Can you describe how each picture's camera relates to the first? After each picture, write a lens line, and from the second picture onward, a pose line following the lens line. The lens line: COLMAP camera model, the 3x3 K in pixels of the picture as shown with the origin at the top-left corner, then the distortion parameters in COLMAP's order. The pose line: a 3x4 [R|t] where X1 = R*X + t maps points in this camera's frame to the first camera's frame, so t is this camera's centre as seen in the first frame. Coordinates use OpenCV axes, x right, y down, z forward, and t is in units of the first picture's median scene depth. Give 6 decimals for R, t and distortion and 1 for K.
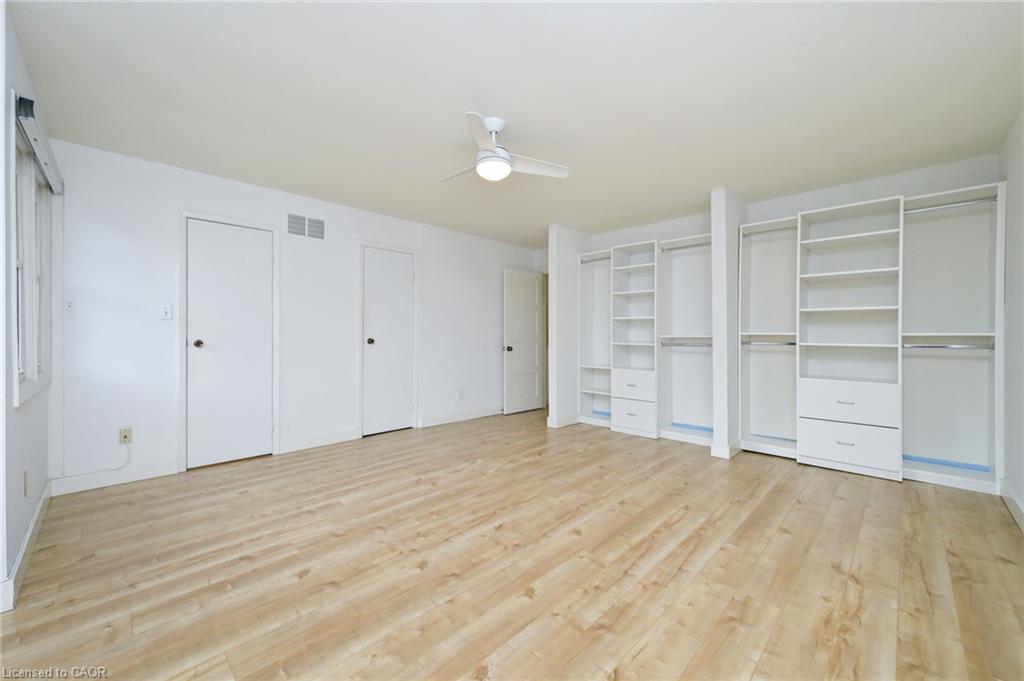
lens RADIAL K [[399.9, 0, 511.5], [0, 399.9, 337.0], [0, 0, 1]] dist [0.002677, 0.000233]
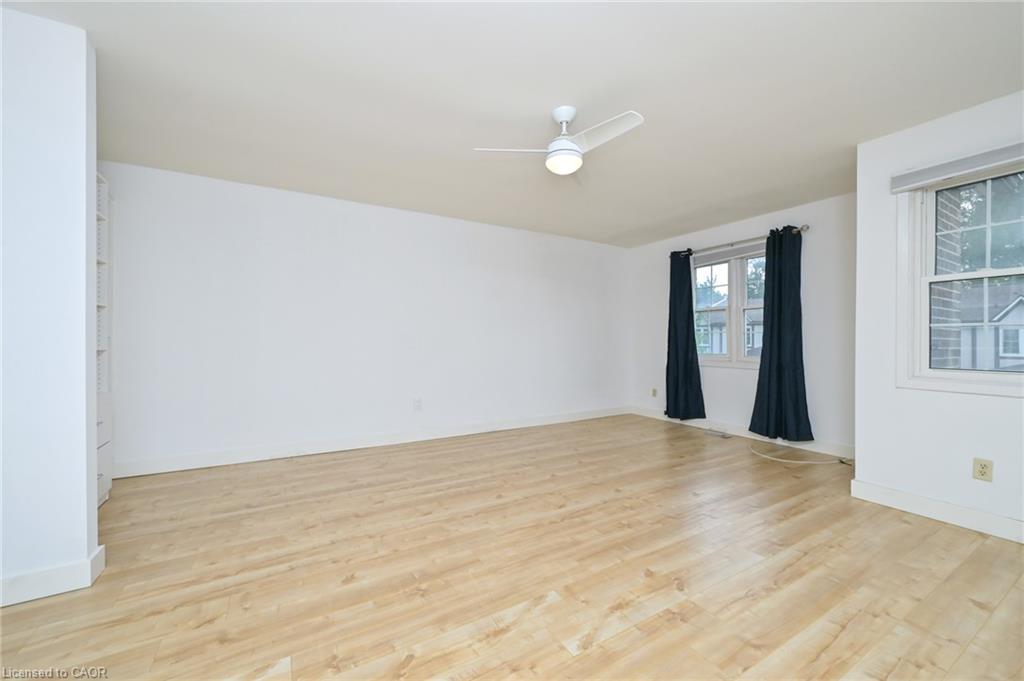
lens RADIAL K [[399.9, 0, 510.1], [0, 399.9, 339.5], [0, 0, 1]] dist [0.002677, 0.000233]
pose [[-0.964409, -0.003185, 0.264394, -0.174604], [-0.001818, 0.999984, 0.005413, -0.007325], [-0.264407, 0.004740, -0.964400, 1.971391]]
